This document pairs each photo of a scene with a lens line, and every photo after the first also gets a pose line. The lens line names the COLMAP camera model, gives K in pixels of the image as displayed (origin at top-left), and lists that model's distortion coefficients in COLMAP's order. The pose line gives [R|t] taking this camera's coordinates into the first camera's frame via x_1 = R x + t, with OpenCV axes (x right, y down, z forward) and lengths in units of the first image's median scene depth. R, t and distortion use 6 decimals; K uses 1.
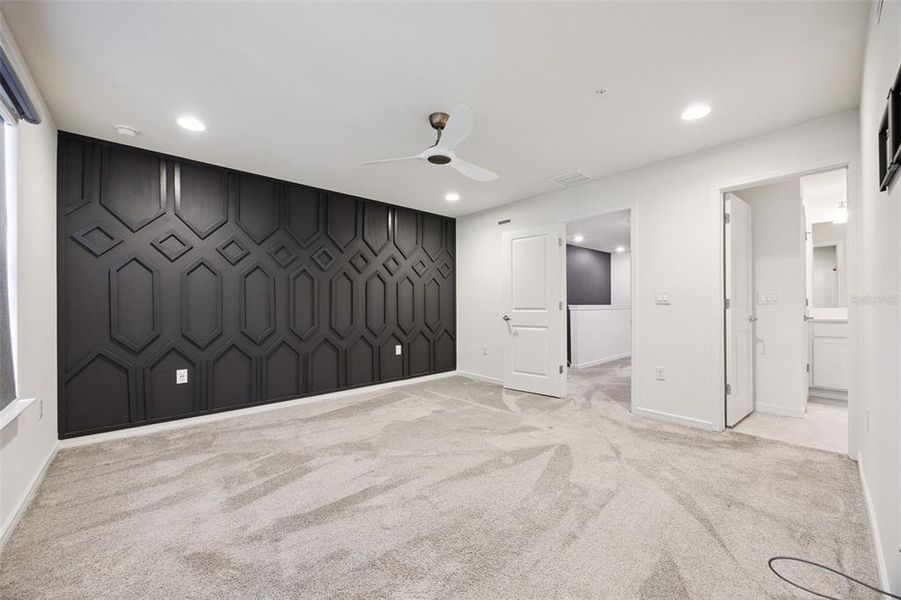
lens RADIAL K [[341.2, 0, 448.9], [0, 341.2, 302.9], [0, 0, 1]] dist [-0.005166, 0.000307]
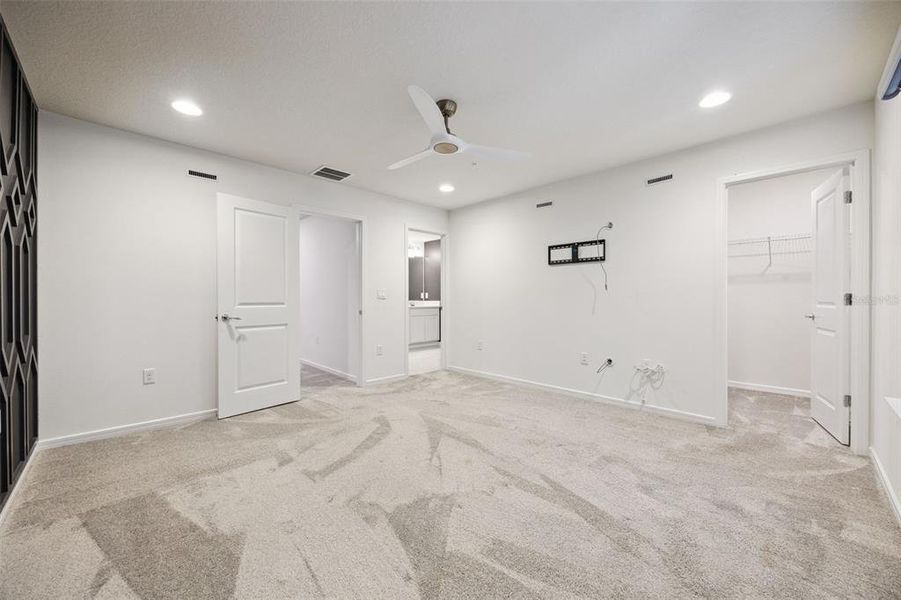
lens RADIAL K [[341.2, 0, 453.1], [0, 341.2, 296.1], [0, 0, 1]] dist [-0.005166, 0.000307]
pose [[-0.038352, 0.011973, 0.999193, -0.568953], [-0.005367, 0.999911, -0.012188, 0.006787], [-0.999250, -0.005830, -0.038284, 0.580981]]
